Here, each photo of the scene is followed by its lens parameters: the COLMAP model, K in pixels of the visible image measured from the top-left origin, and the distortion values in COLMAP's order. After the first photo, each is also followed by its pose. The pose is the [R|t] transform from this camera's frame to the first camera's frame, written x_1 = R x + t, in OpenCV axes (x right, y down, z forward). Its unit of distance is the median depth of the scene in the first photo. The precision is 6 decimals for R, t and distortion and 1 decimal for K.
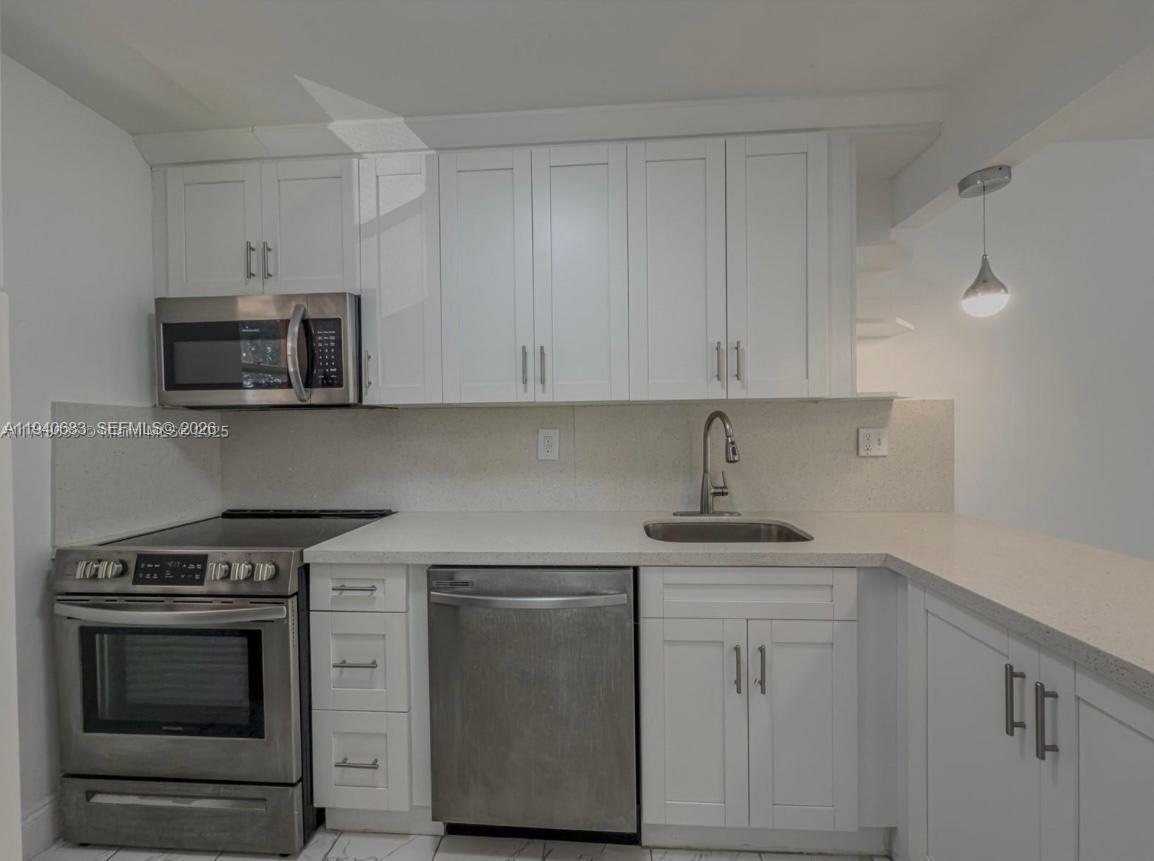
lens RADIAL K [[463.9, 0, 577.0], [0, 463.9, 430.5], [0, 0, 1]] dist [-0.001150, 0.000129]
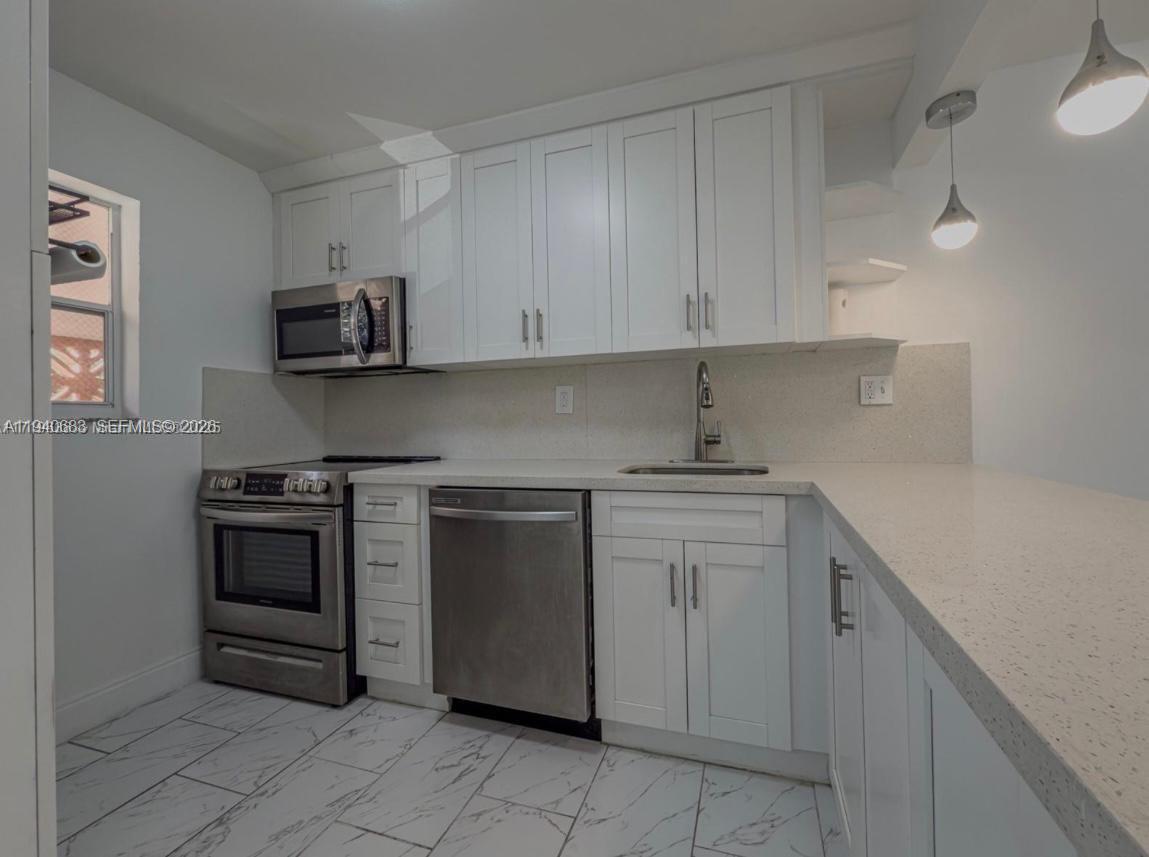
lens RADIAL K [[478.2, 0, 602.1], [0, 478.2, 413.0], [0, 0, 1]] dist [-0.000352, -0.000041]
pose [[0.971616, -0.008739, -0.236404, 0.370670], [0.005316, 0.999872, -0.015113, 0.099430], [0.236506, 0.013427, 0.971537, -0.123068]]
